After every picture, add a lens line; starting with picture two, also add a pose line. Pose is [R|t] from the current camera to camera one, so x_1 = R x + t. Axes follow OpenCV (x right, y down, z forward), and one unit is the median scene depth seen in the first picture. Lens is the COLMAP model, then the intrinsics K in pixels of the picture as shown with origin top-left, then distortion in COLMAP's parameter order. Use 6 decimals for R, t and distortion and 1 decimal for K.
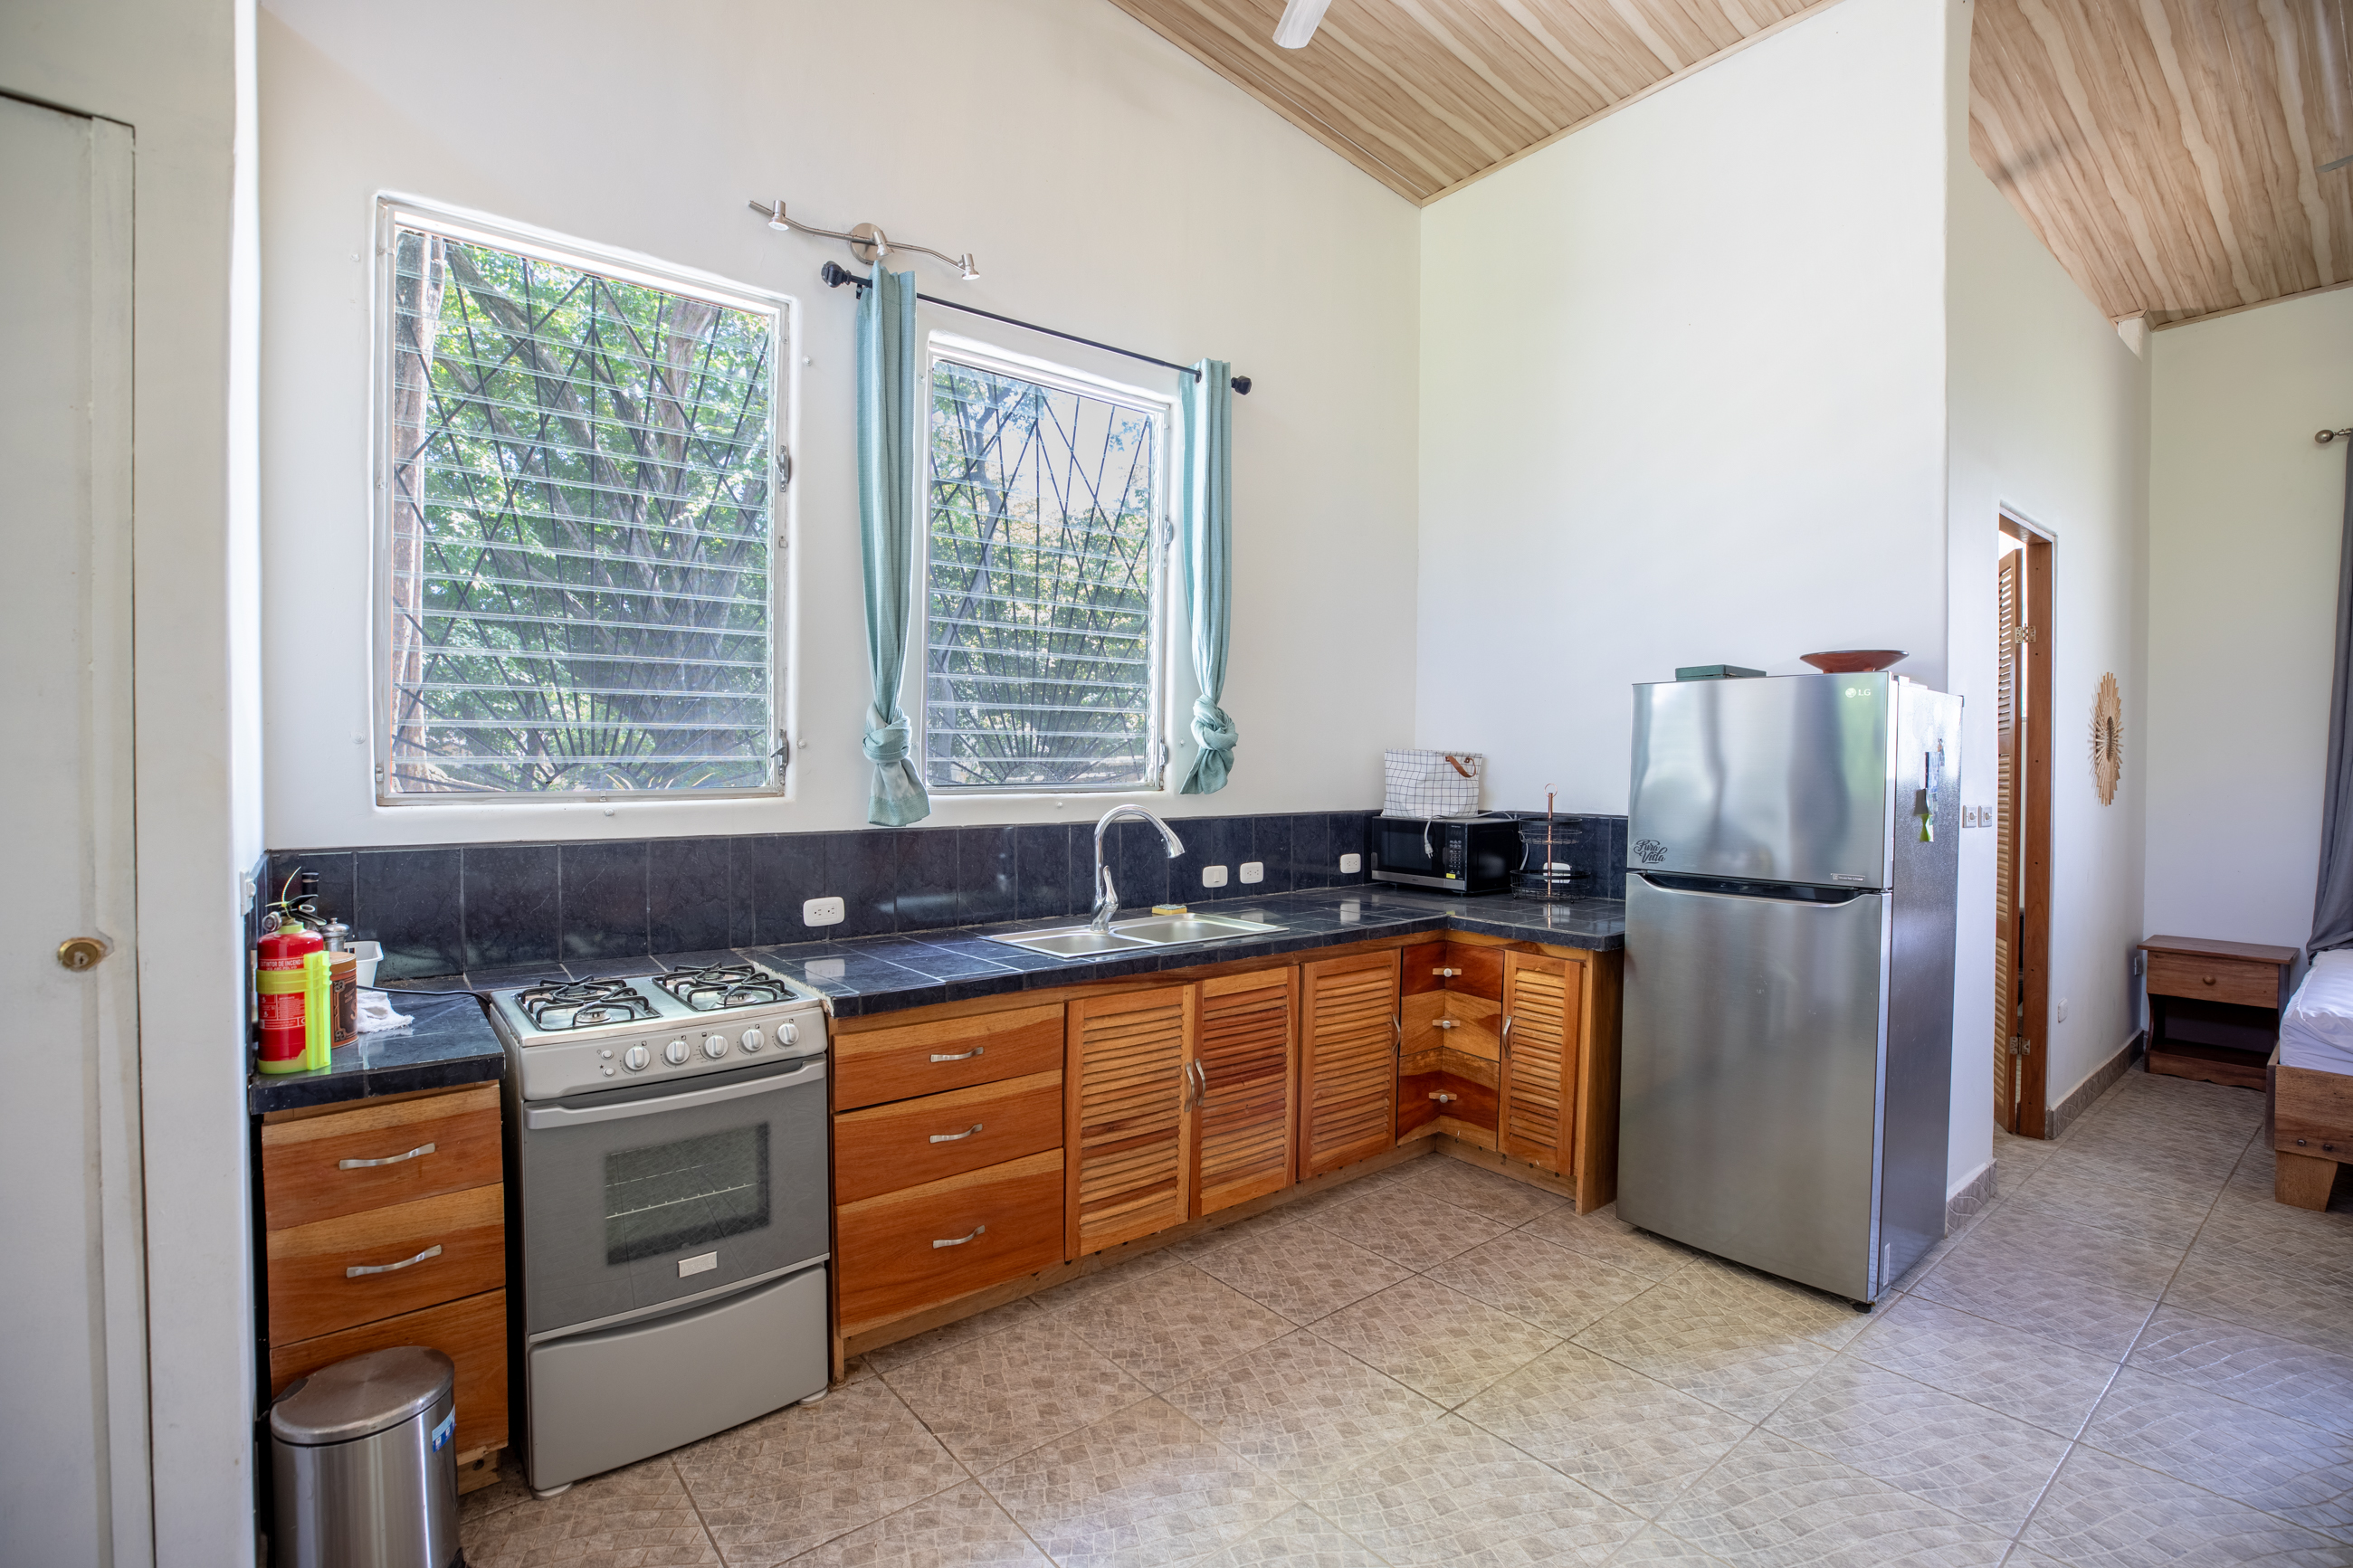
lens RADIAL K [[1079.4, 0, 1187.0], [0, 1079.4, 785.2], [0, 0, 1]] dist [-0.044313, 0.013258]
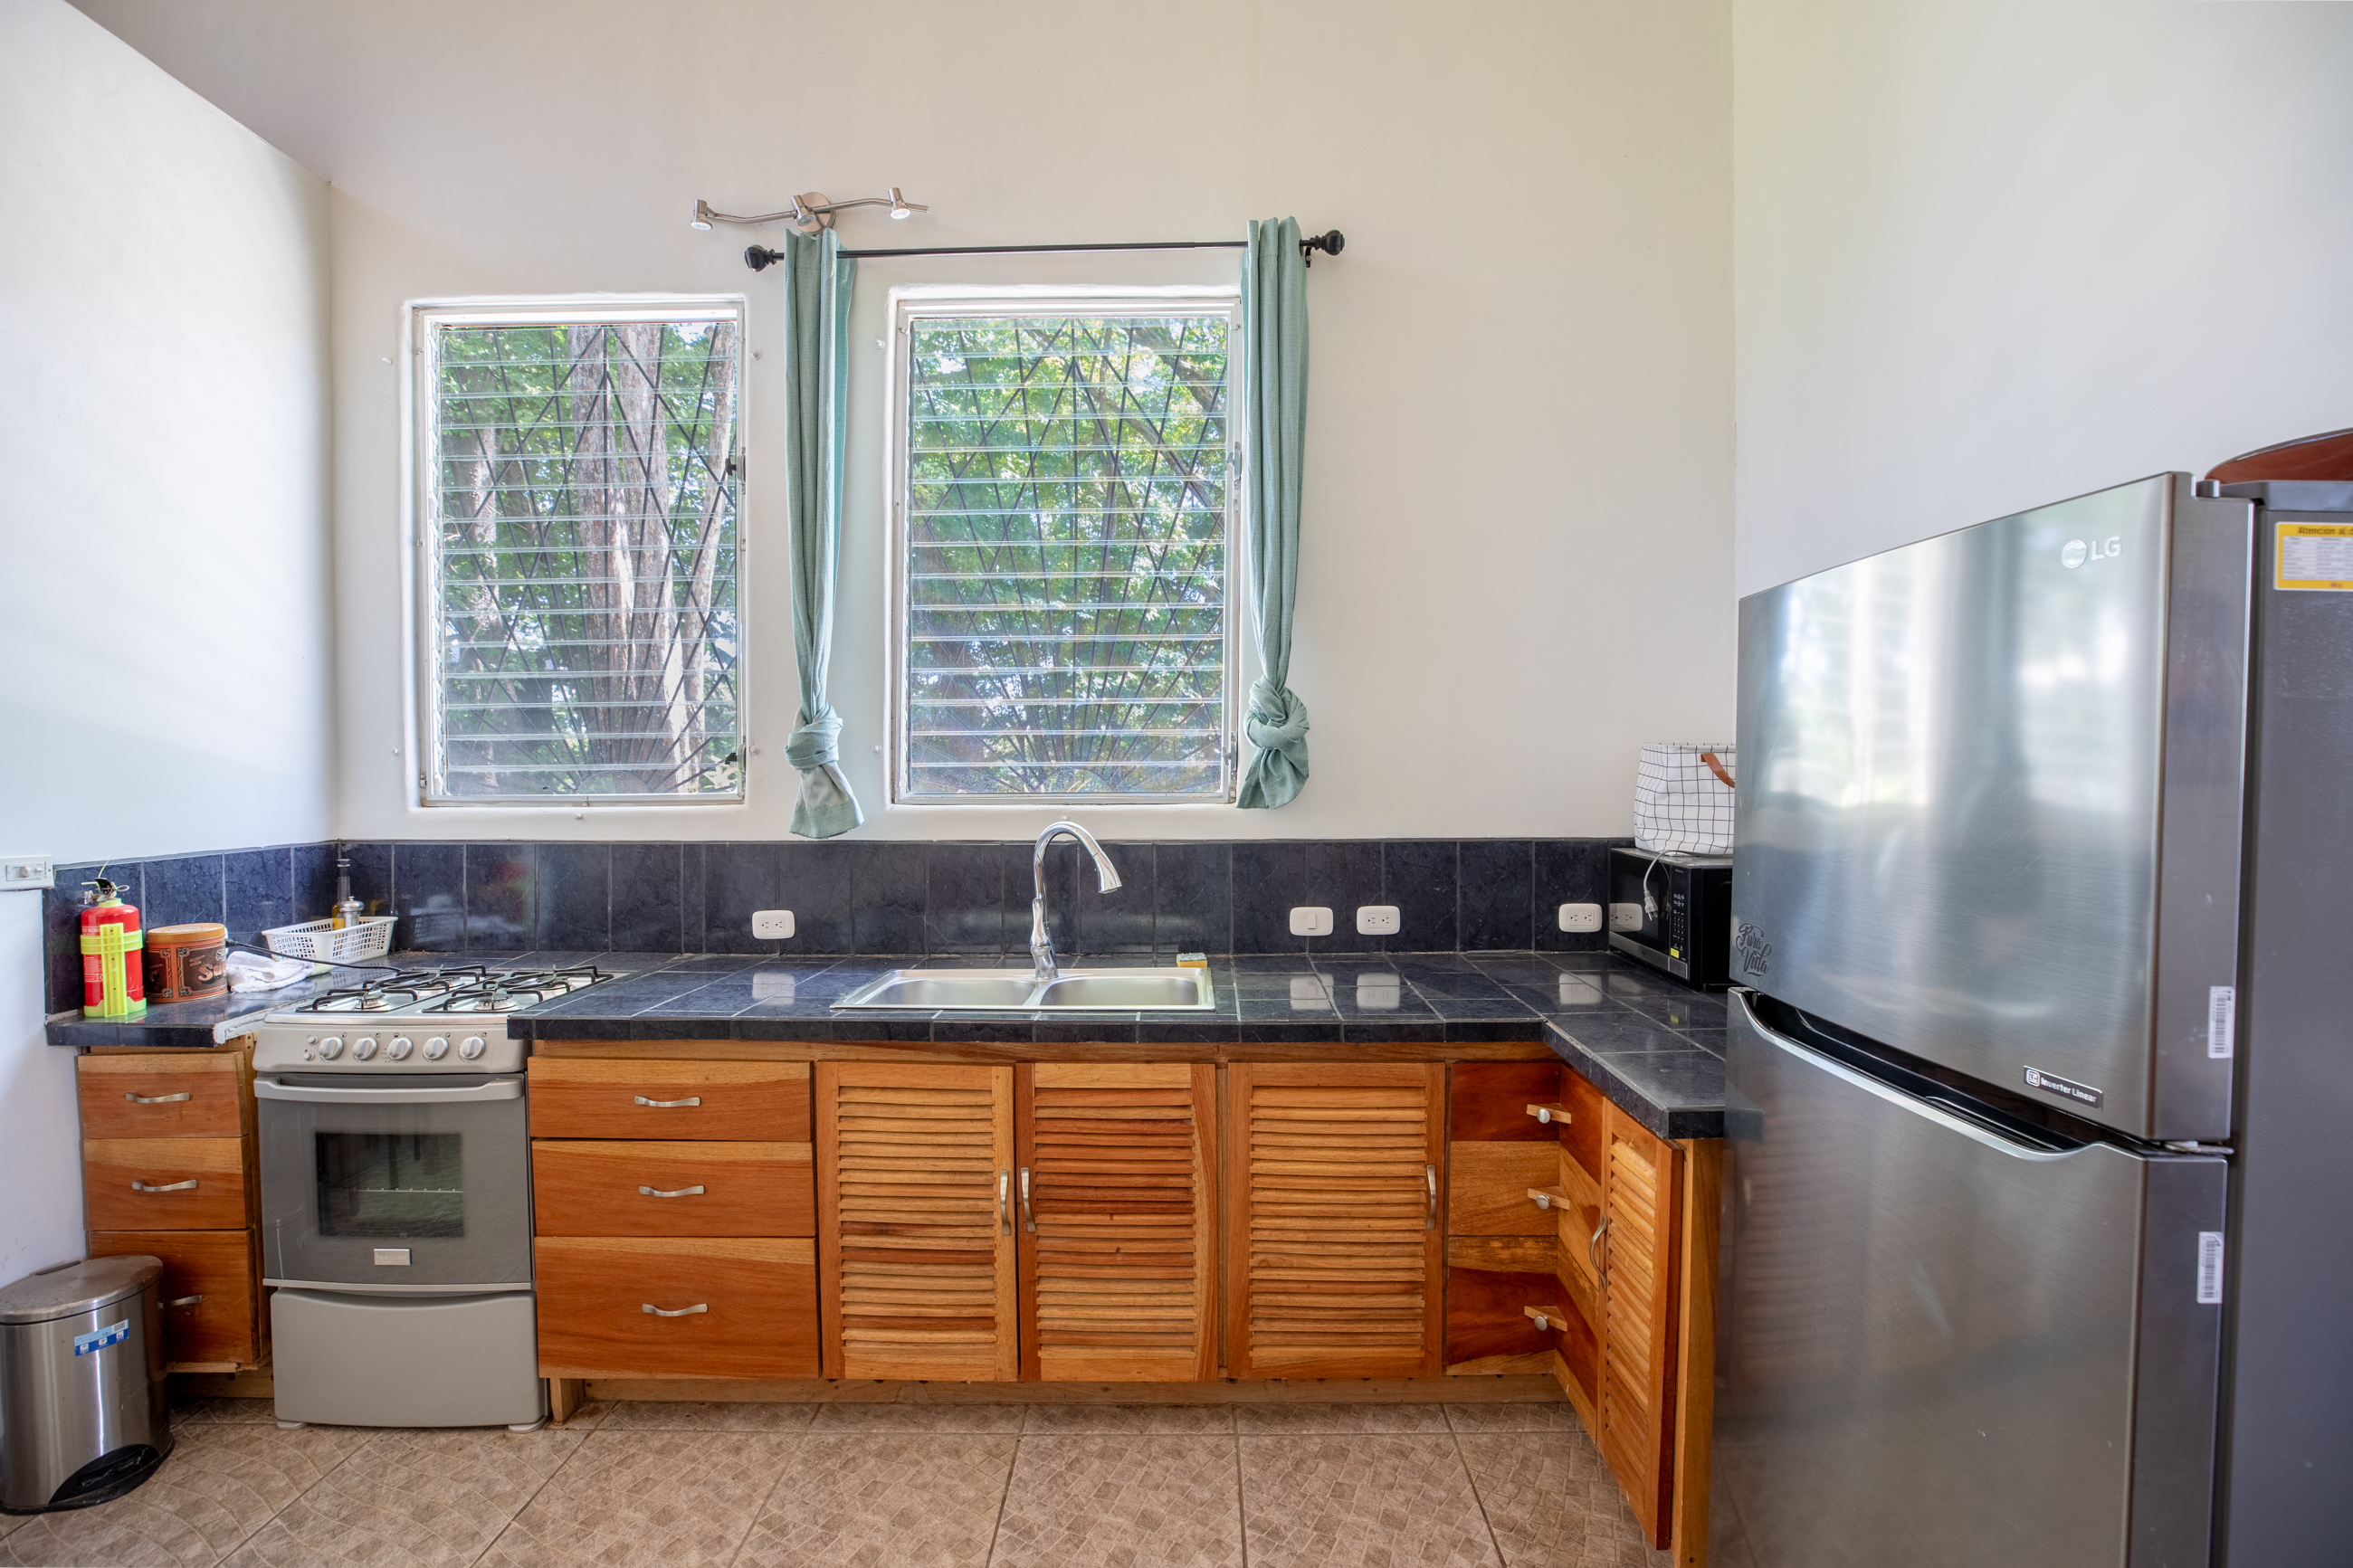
lens RADIAL K [[1079.4, 0, 1187.0], [0, 1079.4, 785.2], [0, 0, 1]] dist [-0.044313, 0.013258]
pose [[0.773801, 0.005020, -0.633409, 0.567364], [-0.007810, 0.999968, -0.001616, -0.008221], [0.633381, 0.006198, 0.773815, 0.505238]]
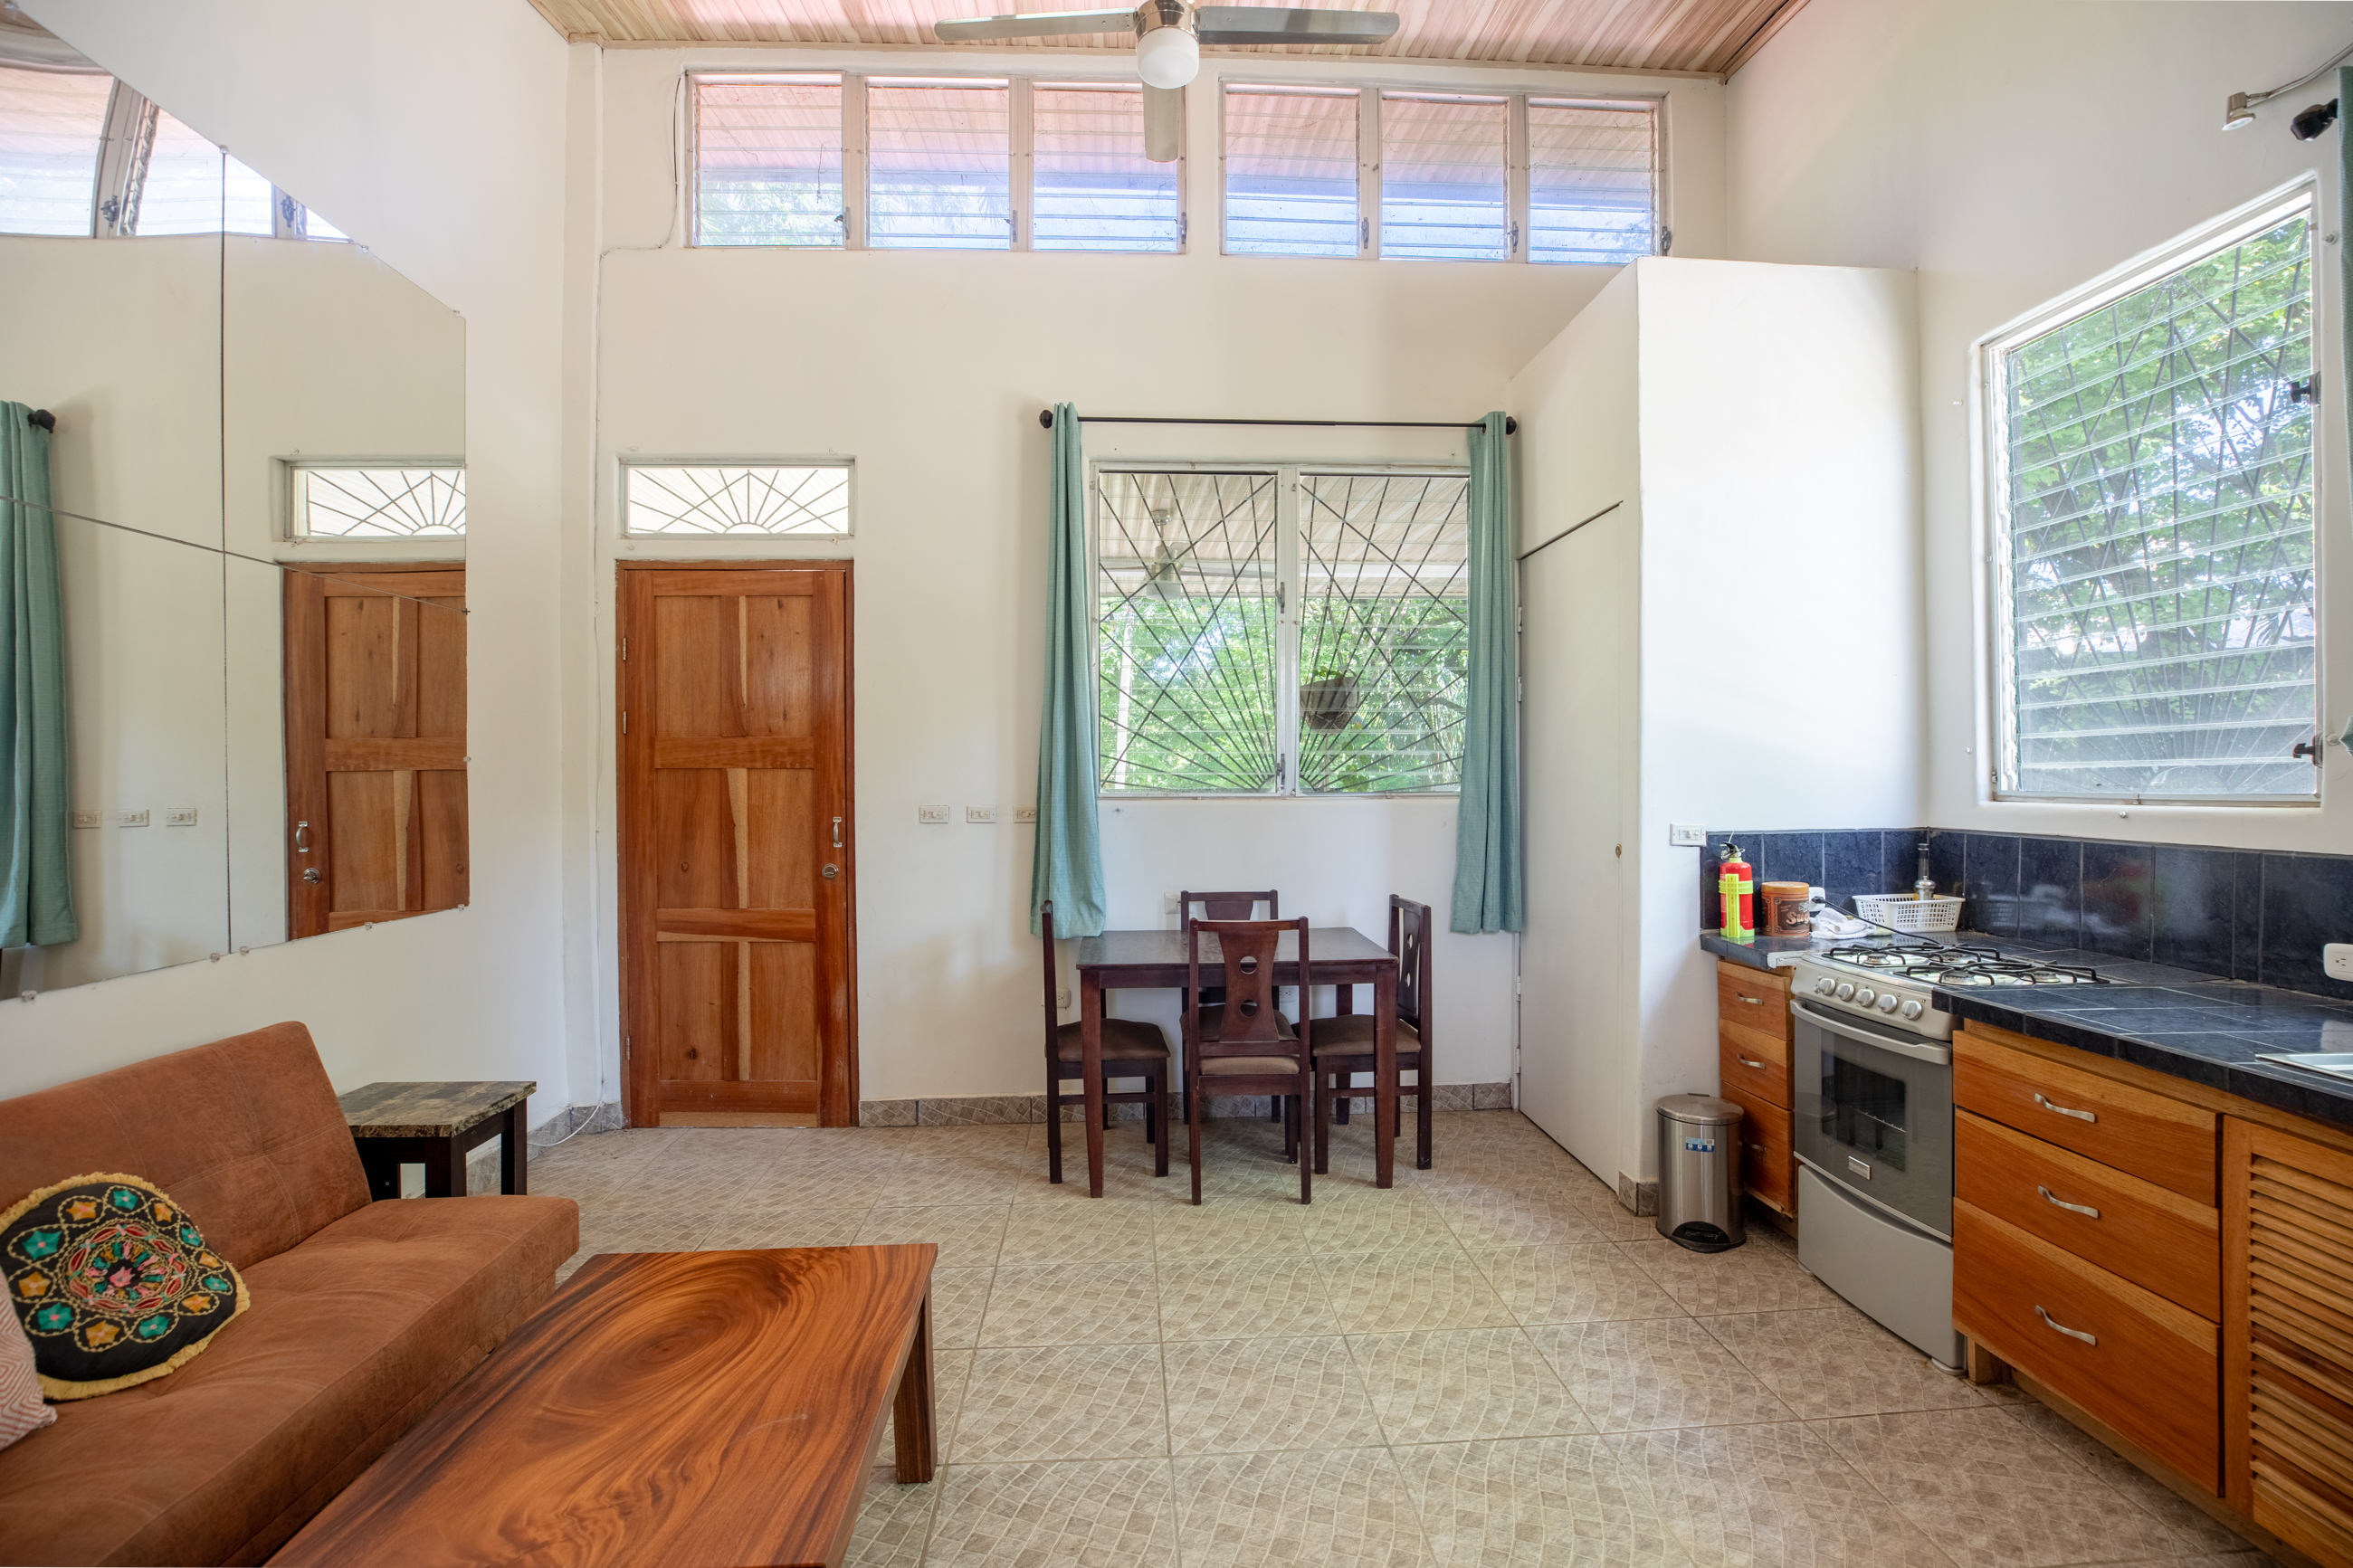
lens RADIAL K [[1079.4, 0, 1187.0], [0, 1079.4, 785.2], [0, 0, 1]] dist [-0.044313, 0.013258]
pose [[-0.580115, 0.008785, -0.814487, 0.737533], [-0.009051, 0.999811, 0.017231, -0.011087], [0.814484, 0.017368, -0.579926, 0.776993]]
